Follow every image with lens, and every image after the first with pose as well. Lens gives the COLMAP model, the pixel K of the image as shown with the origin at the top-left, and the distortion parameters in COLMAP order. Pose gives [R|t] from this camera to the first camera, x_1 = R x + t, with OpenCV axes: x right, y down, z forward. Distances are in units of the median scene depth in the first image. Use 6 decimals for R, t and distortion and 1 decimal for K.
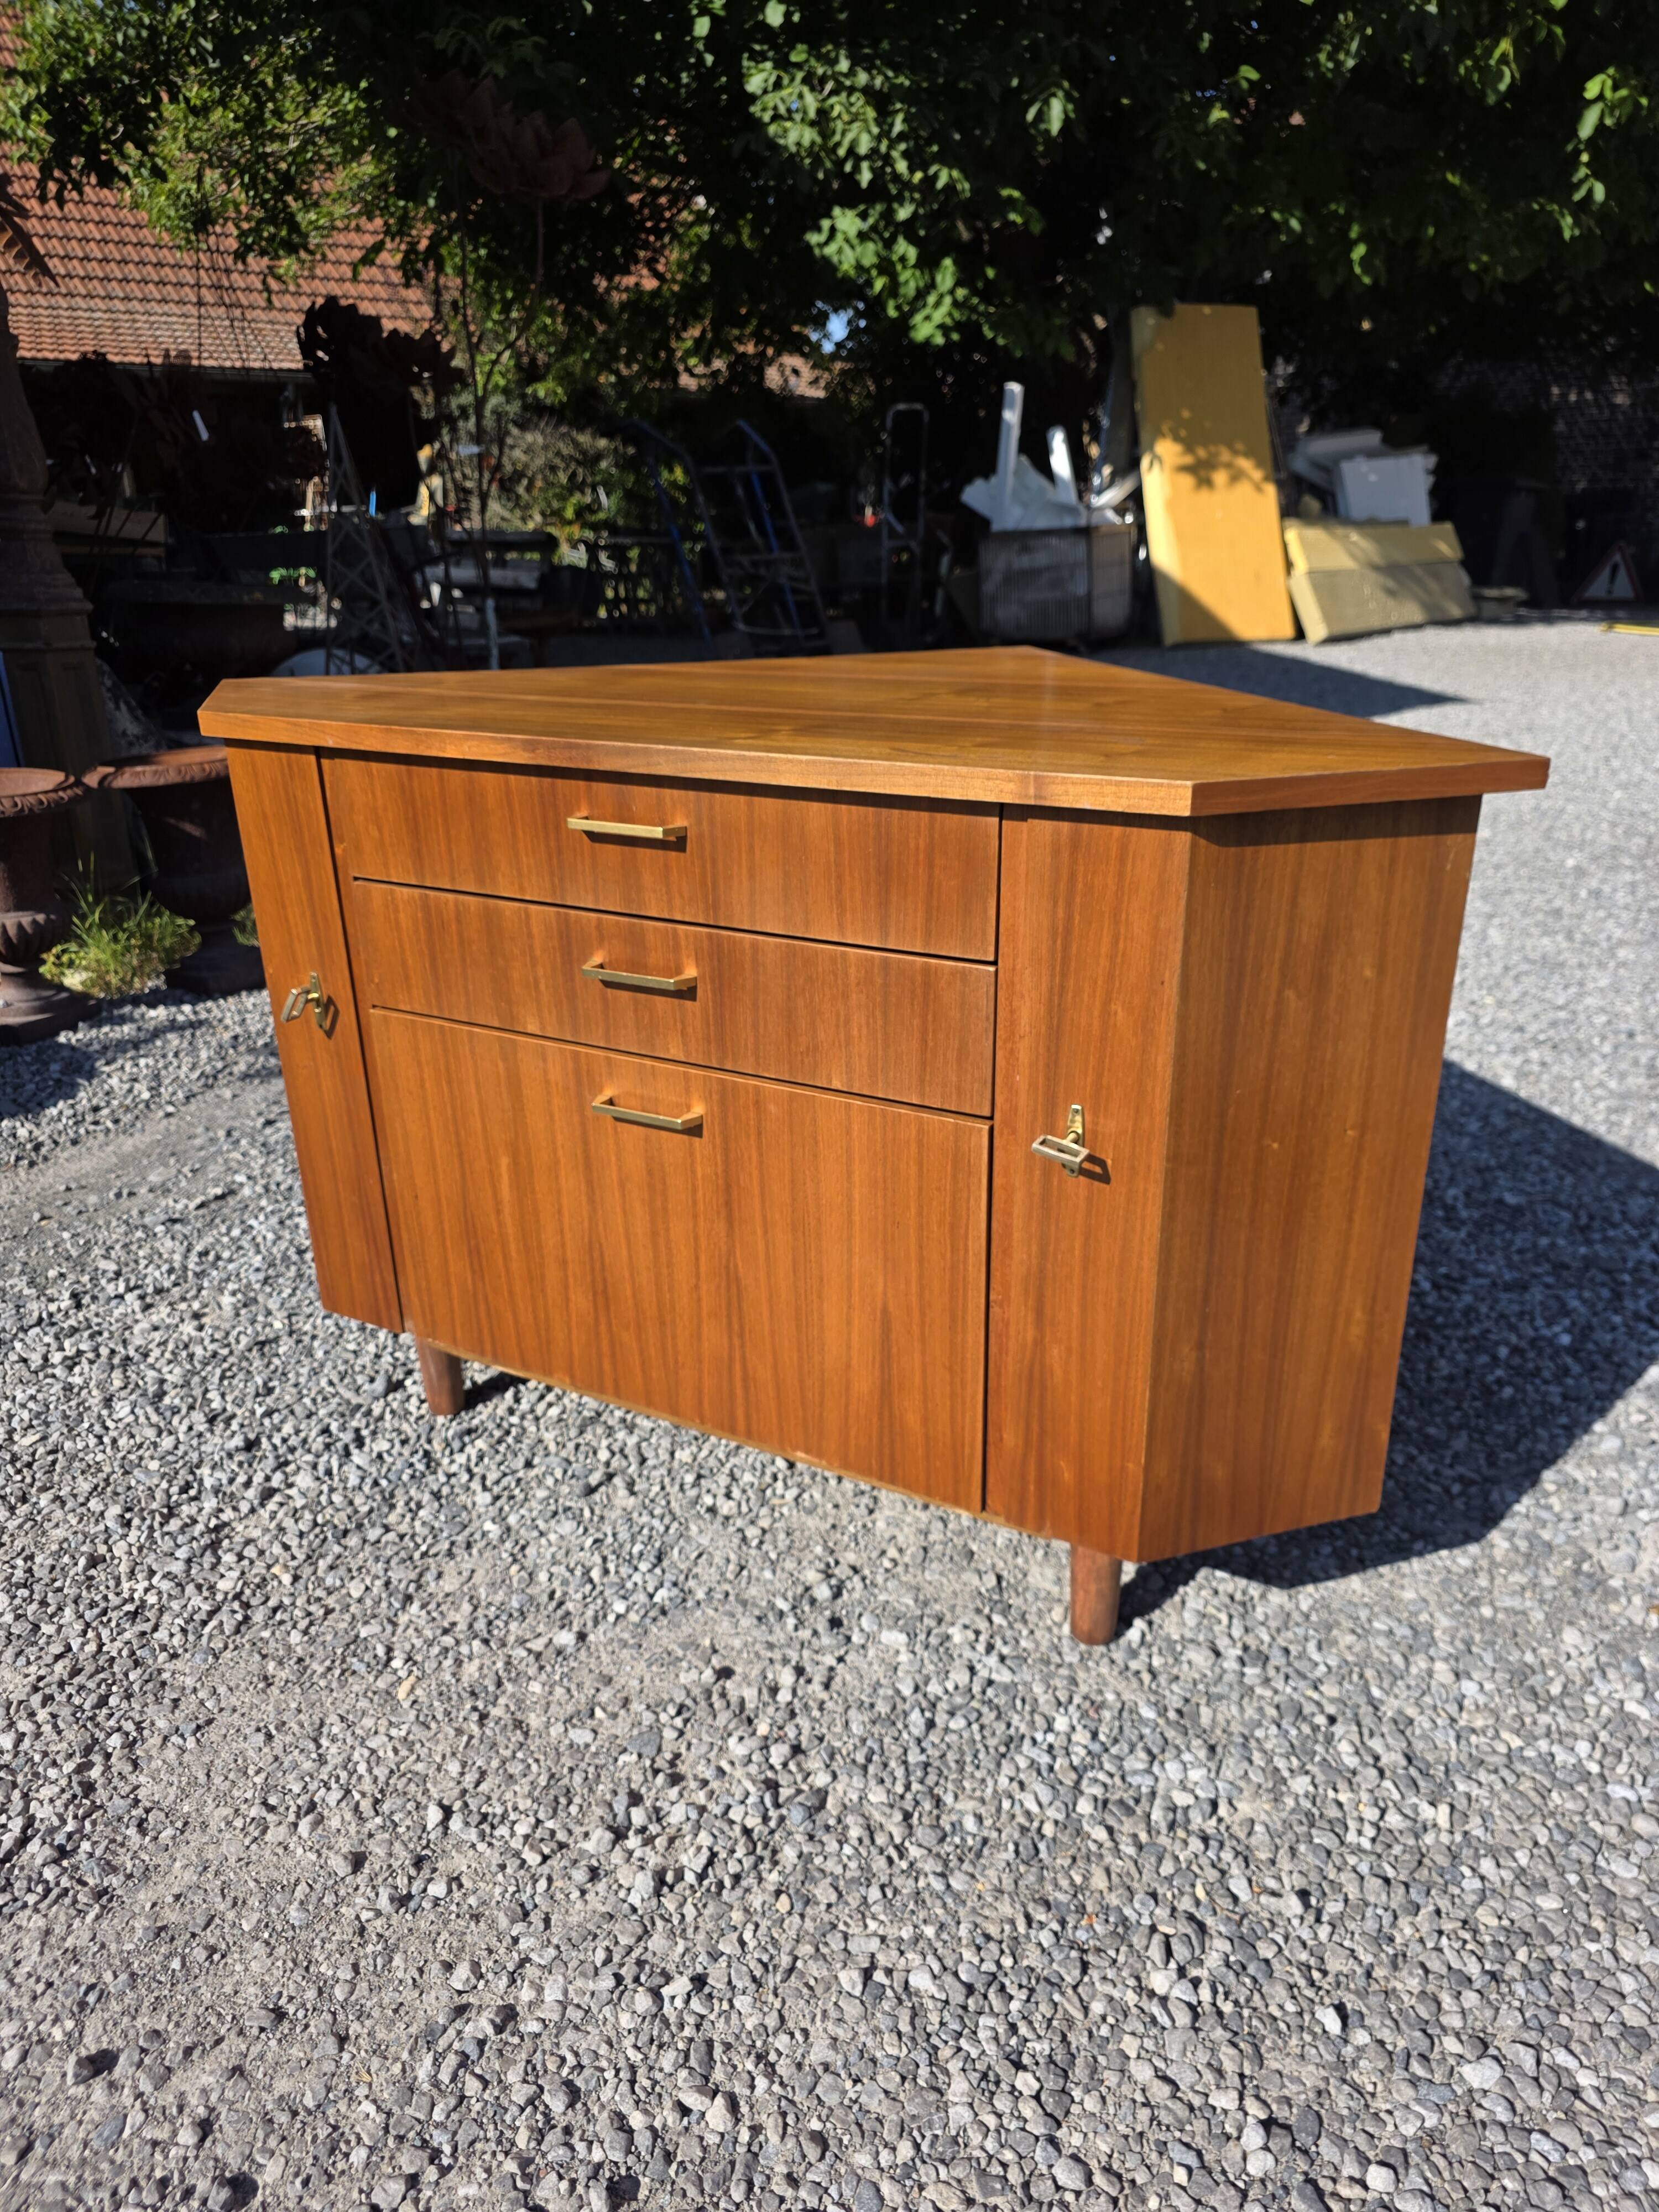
lens RADIAL K [[1507.3, 0, 872.2], [0, 1507.3, 1110.7], [0, 0, 1]] dist [0.030787, -0.029034]
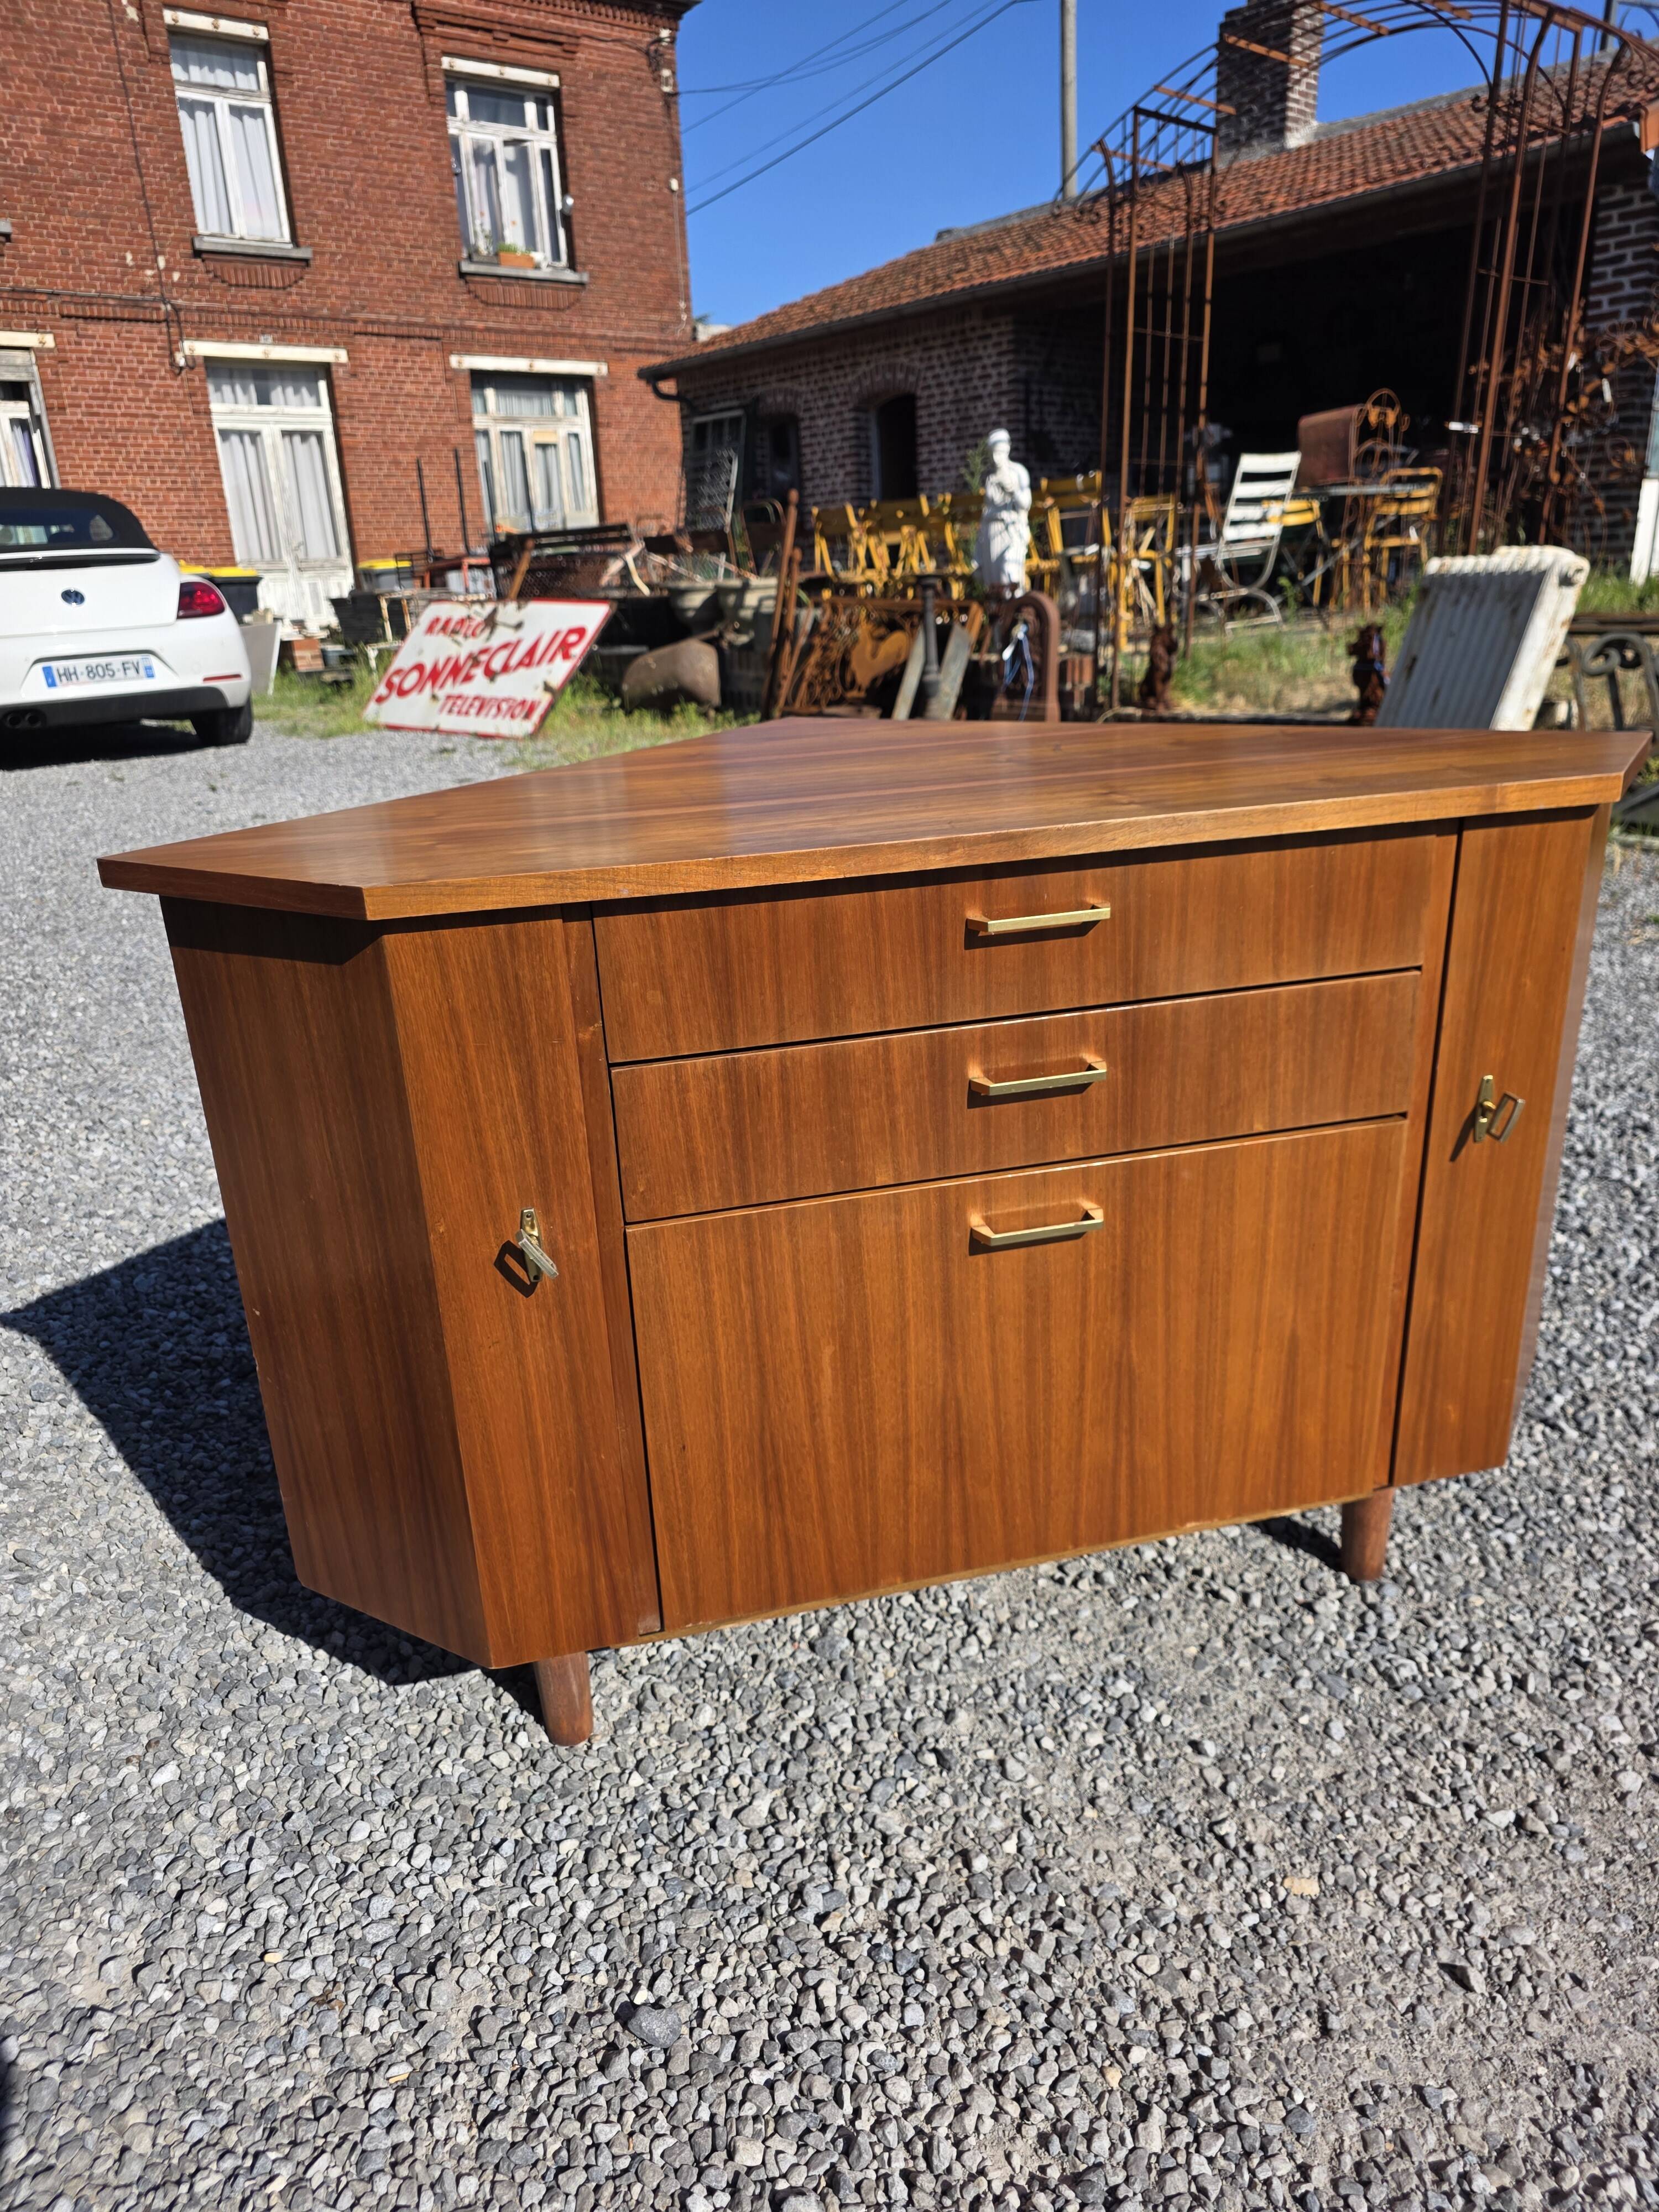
lens RADIAL K [[1500.8, 0, 843.5], [0, 1500.8, 1122.7], [0, 0, 1]] dist [0.025014, -0.014193]
pose [[0.738799, -0.256474, 0.623215, -0.716548], [0.284544, 0.956995, 0.056519, -0.131816], [-0.610910, 0.135576, 0.780005, 0.329818]]
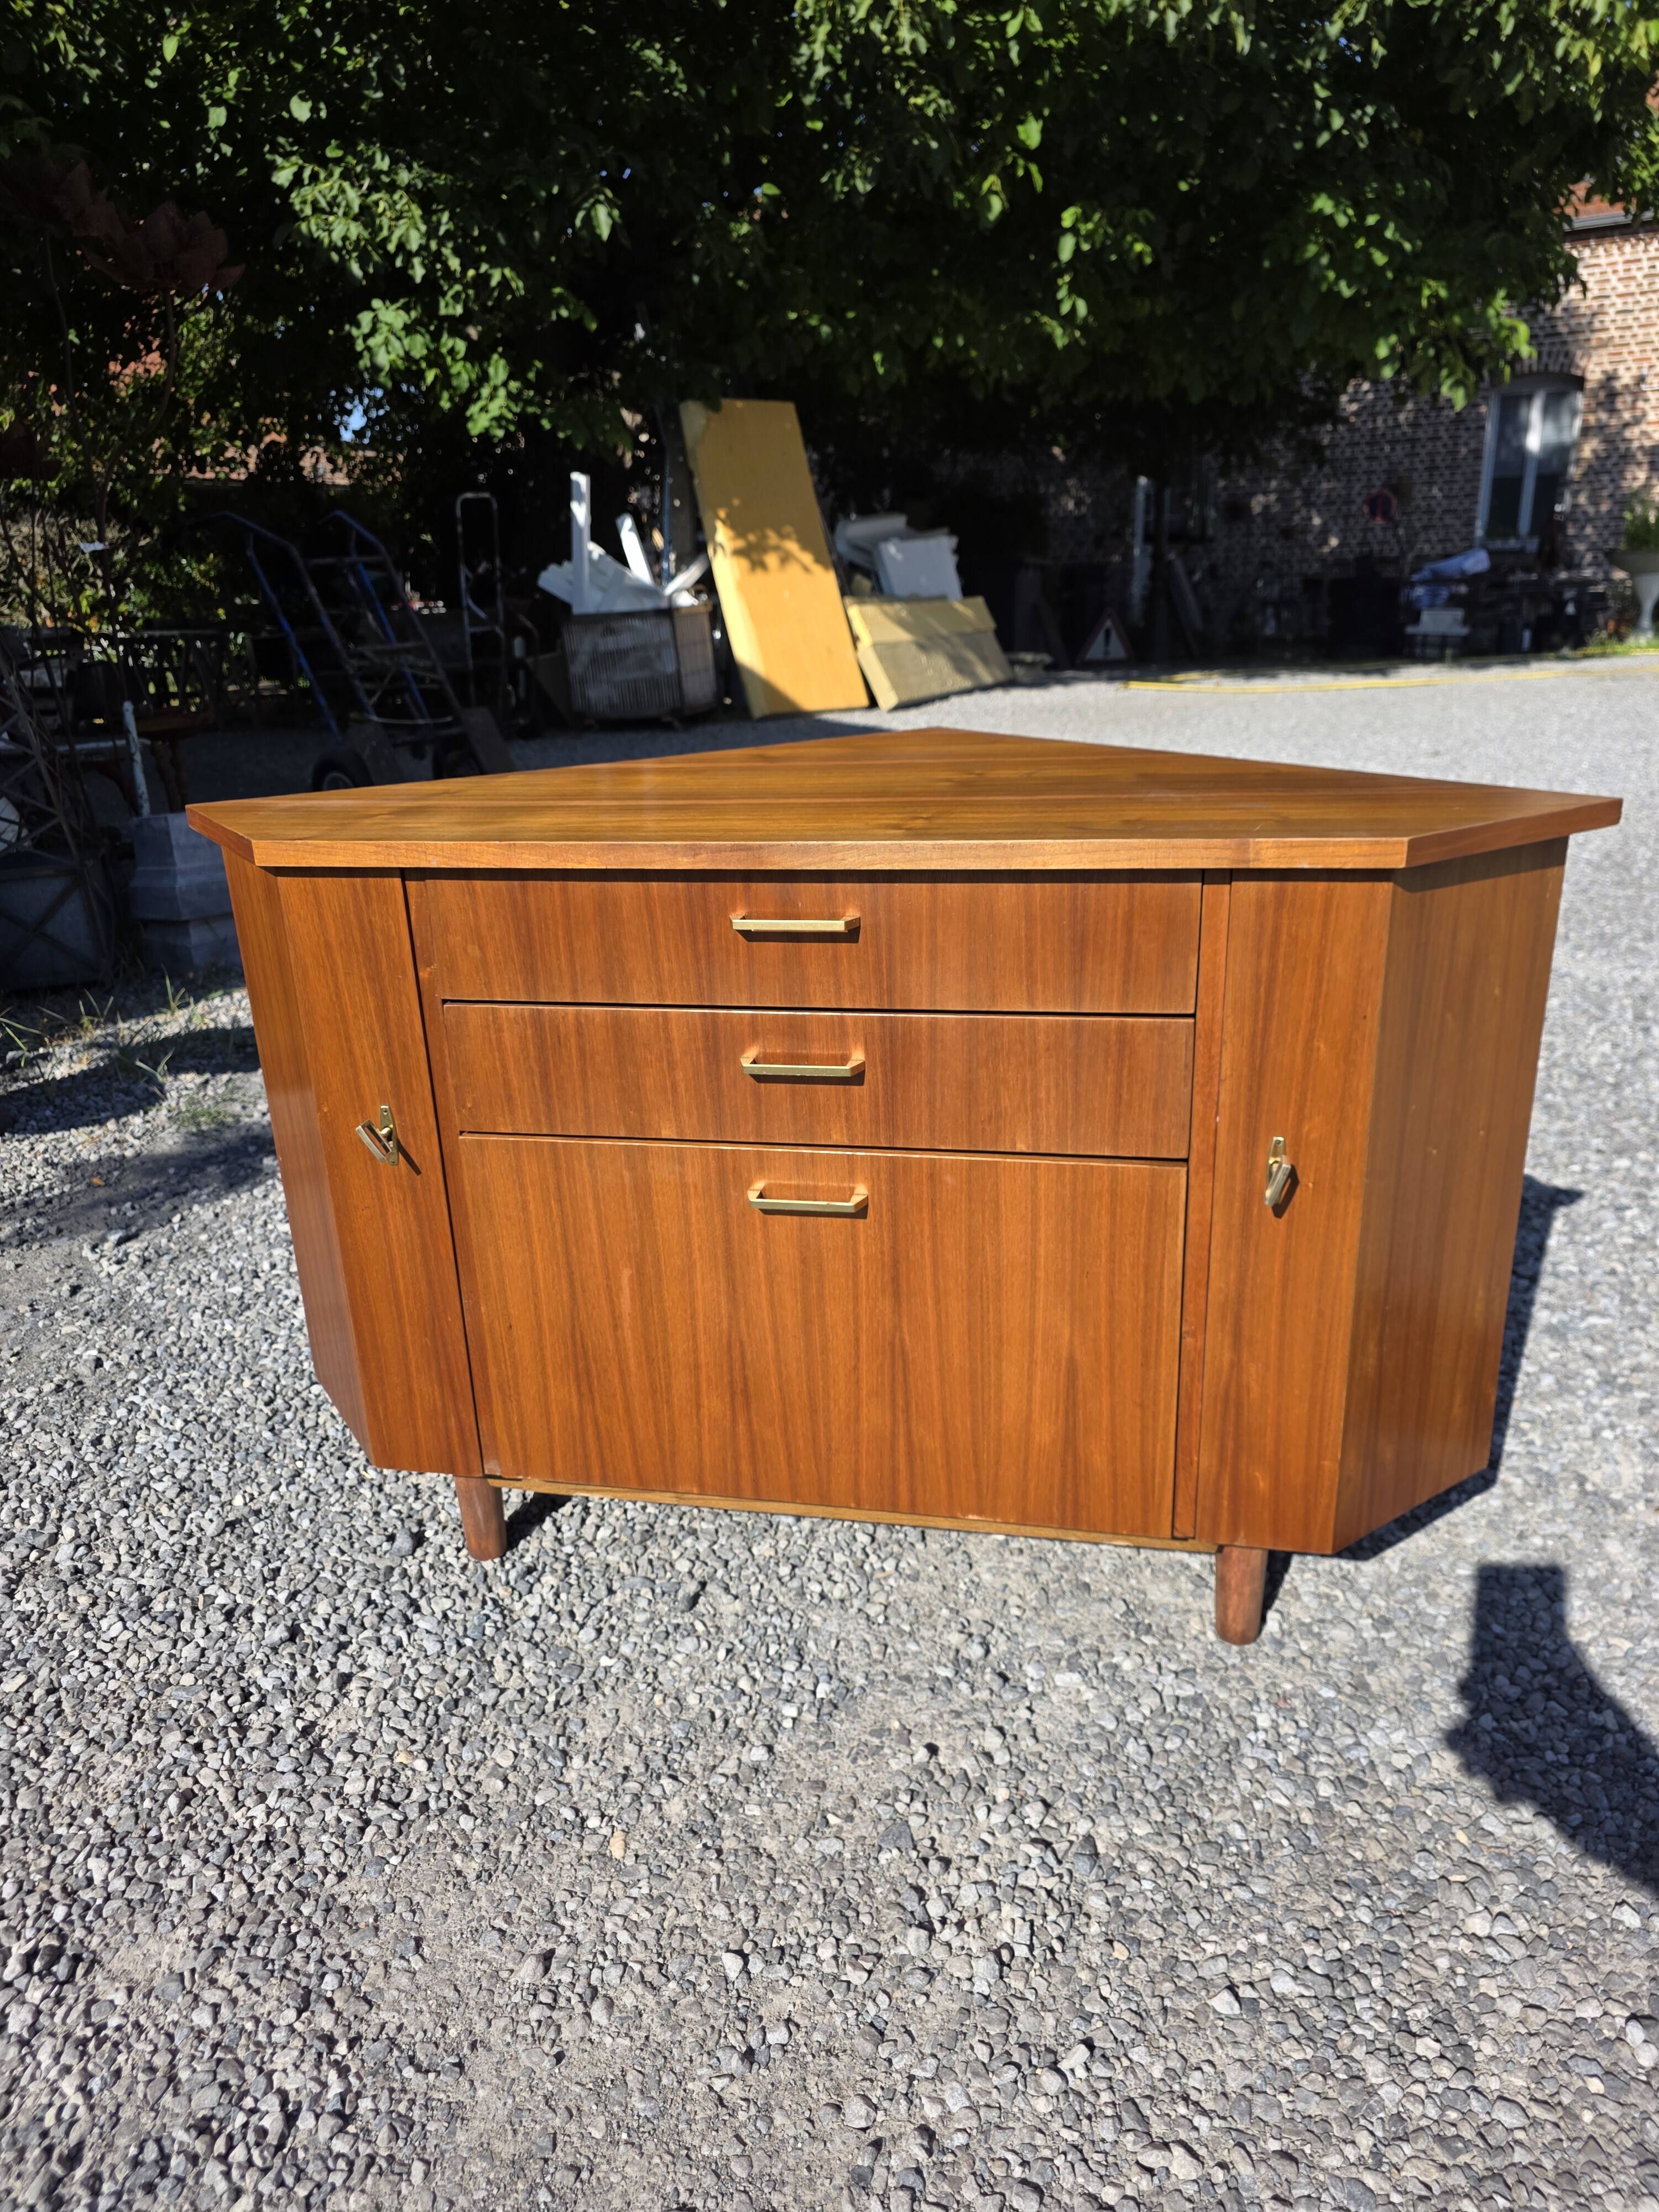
lens RADIAL K [[1491.3, 0, 866.5], [0, 1491.3, 1091.2], [0, 0, 1]] dist [0.031869, -0.025177]
pose [[0.955289, -0.115771, 0.272067, -0.341345], [0.130422, 0.990793, -0.036335, -0.028000], [-0.265355, 0.070194, 0.961592, 0.026502]]
